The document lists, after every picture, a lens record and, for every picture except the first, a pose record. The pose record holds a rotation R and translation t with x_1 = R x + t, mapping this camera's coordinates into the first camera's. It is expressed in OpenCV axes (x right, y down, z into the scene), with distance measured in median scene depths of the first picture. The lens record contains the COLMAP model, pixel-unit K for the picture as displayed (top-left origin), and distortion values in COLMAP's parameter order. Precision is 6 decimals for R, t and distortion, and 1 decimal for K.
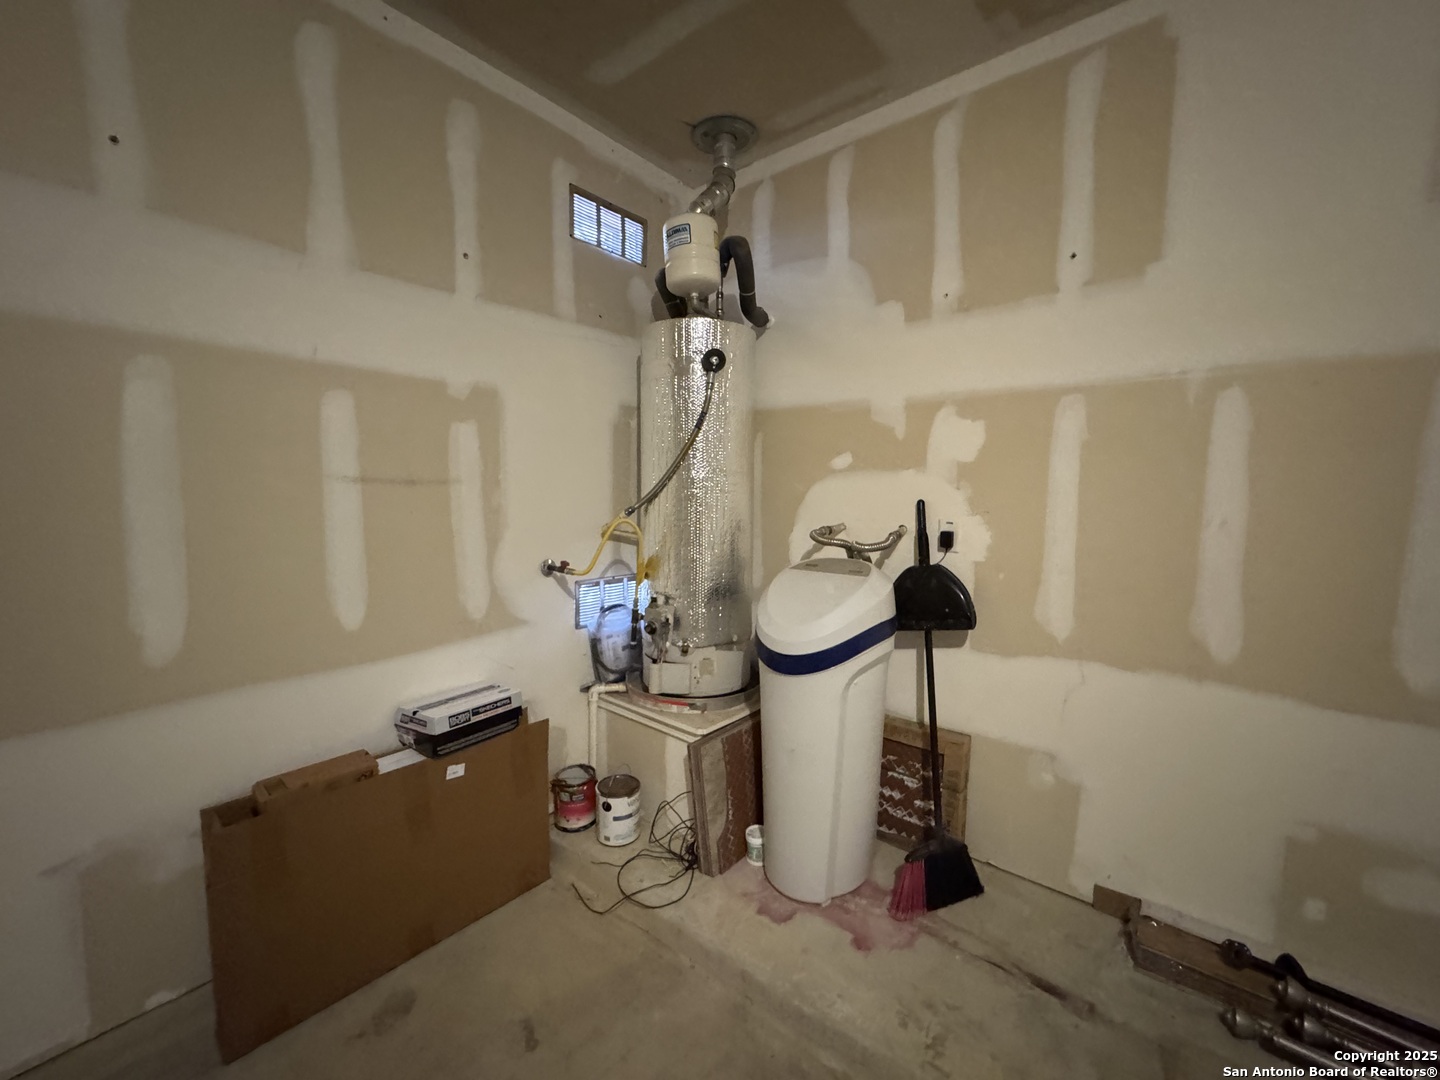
lens RADIAL K [[575.7, 0, 723.3], [0, 575.7, 538.0], [0, 0, 1]] dist [-0.002798, 0.000245]
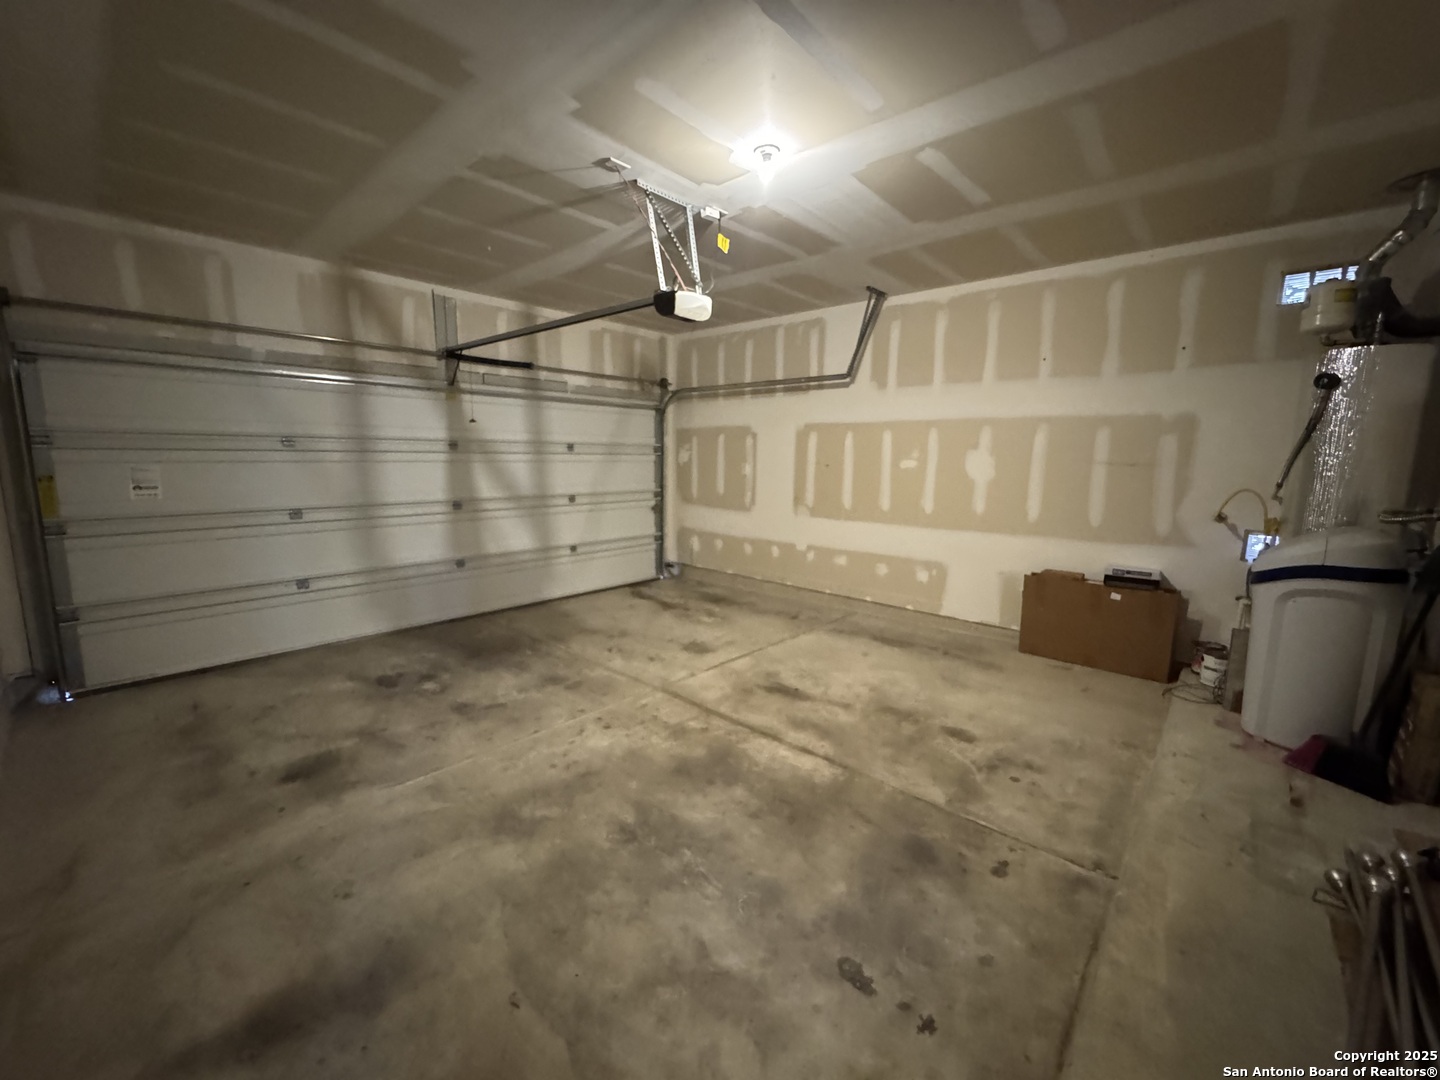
lens RADIAL K [[575.7, 0, 723.3], [0, 575.7, 538.0], [0, 0, 1]] dist [-0.002798, 0.000245]
pose [[-0.028233, 0.138227, -0.989998, 1.456969], [-0.094299, 0.985608, 0.140304, 0.016011], [0.995144, 0.097317, -0.014792, -0.406833]]
